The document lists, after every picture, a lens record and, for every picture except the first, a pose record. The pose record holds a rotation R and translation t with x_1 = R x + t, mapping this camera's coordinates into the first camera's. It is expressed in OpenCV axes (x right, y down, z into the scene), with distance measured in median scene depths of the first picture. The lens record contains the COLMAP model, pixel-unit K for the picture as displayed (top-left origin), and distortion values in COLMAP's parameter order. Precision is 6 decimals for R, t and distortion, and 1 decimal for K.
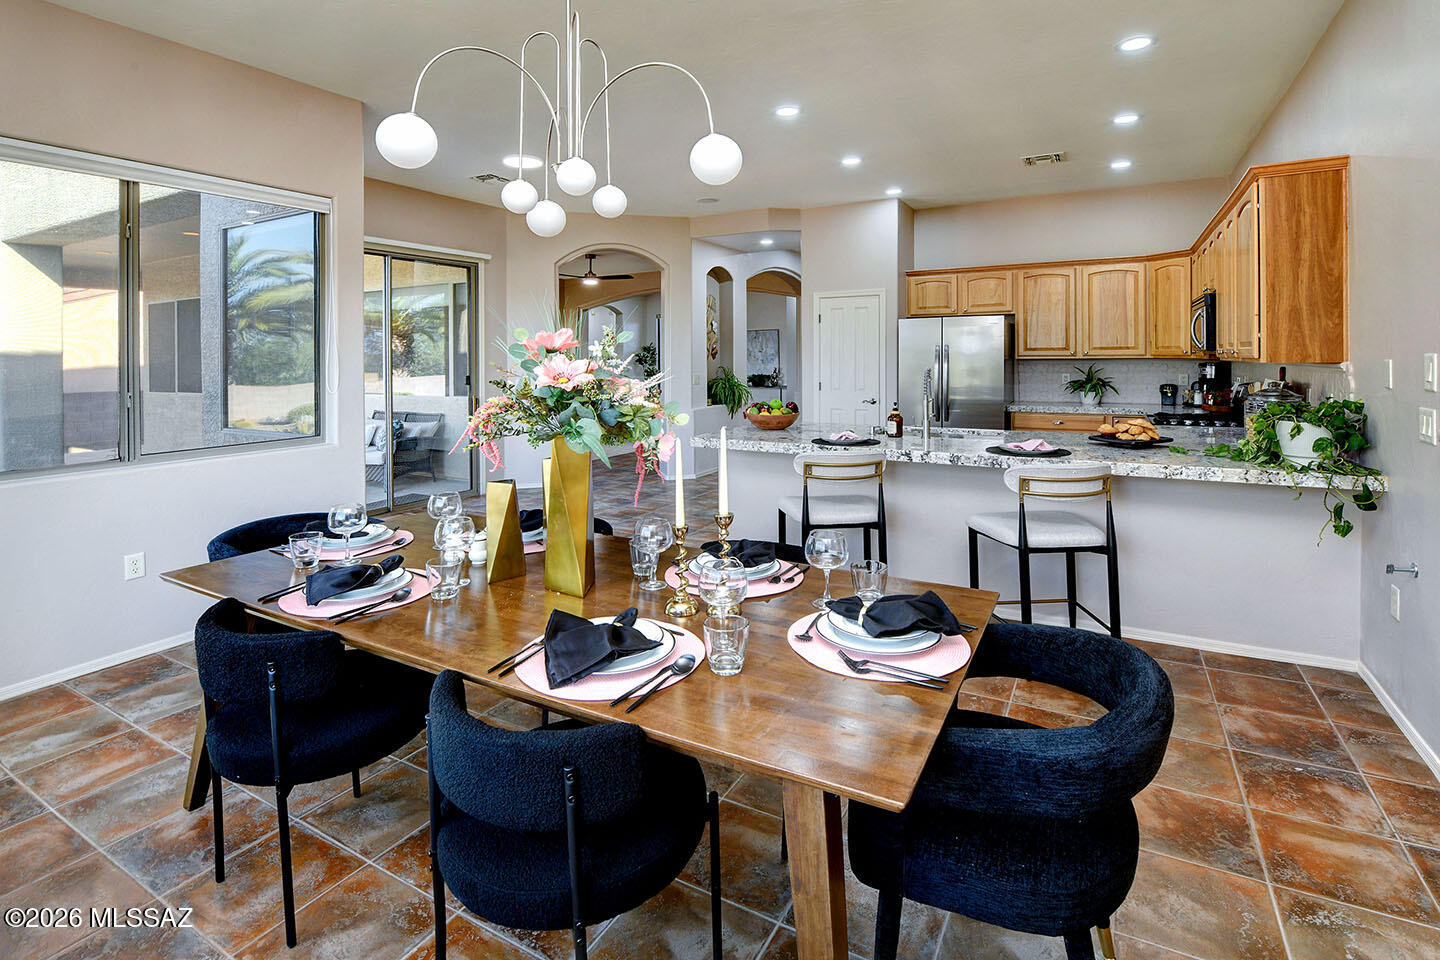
lens RADIAL K [[753.9, 0, 603.6], [0, 753.9, 387.8], [0, 0, 1]] dist [-0.002514, -0.001281]
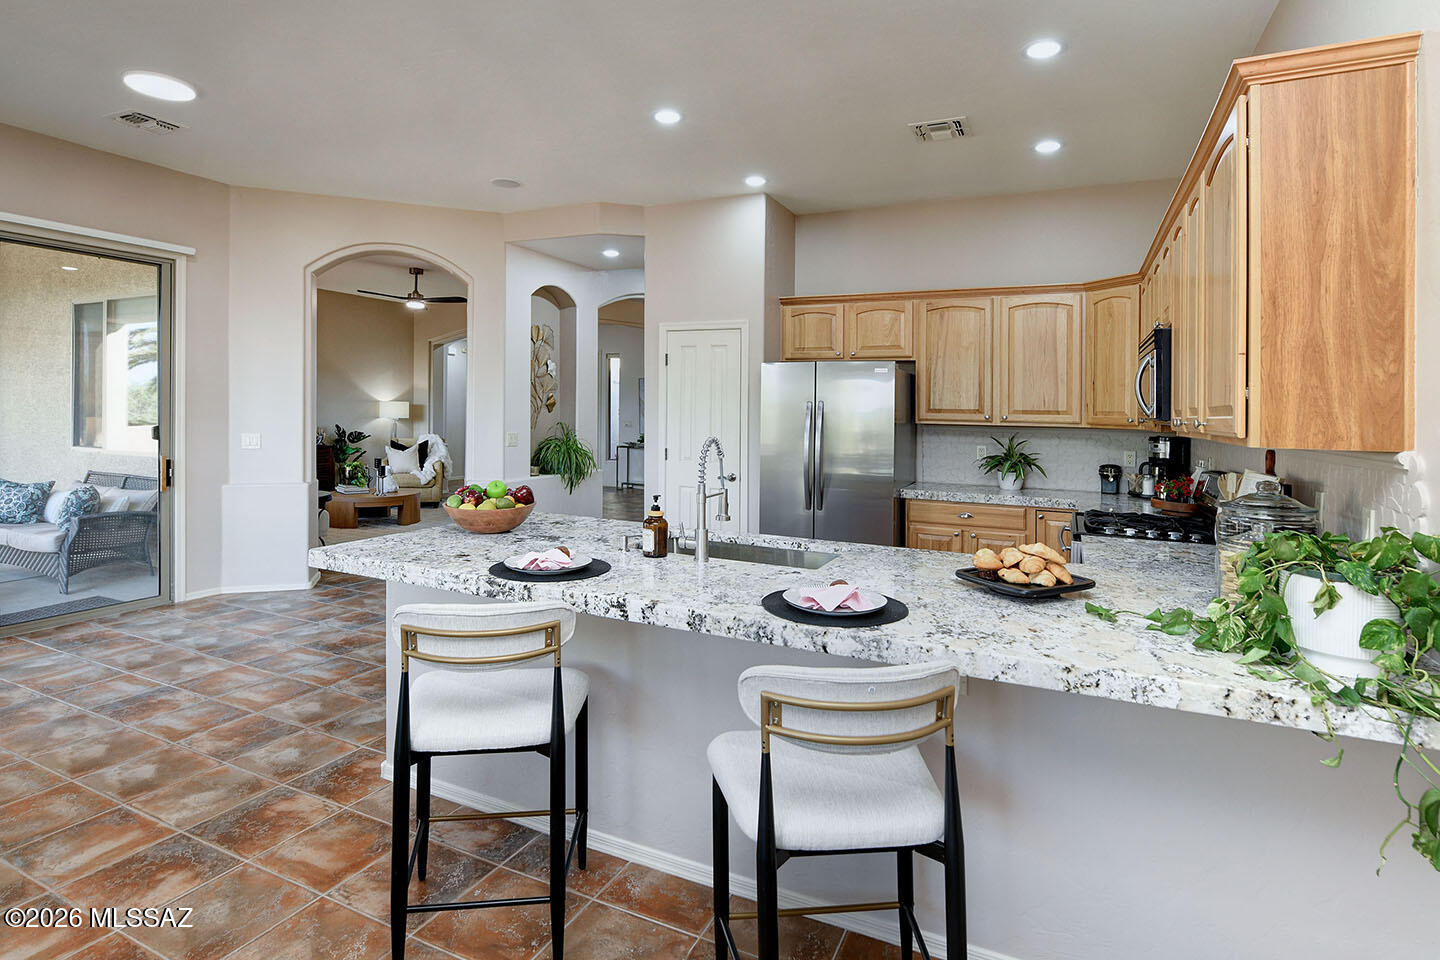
lens RADIAL K [[748.4, 0, 713.6], [0, 748.4, 421.5], [0, 0, 1]] dist [-0.000461, 0.000715]
pose [[0.990912, 0.027351, 0.131698, 0.297970], [-0.024122, 0.999370, -0.026051, -0.019384], [-0.132328, 0.022637, 0.990947, 0.363395]]
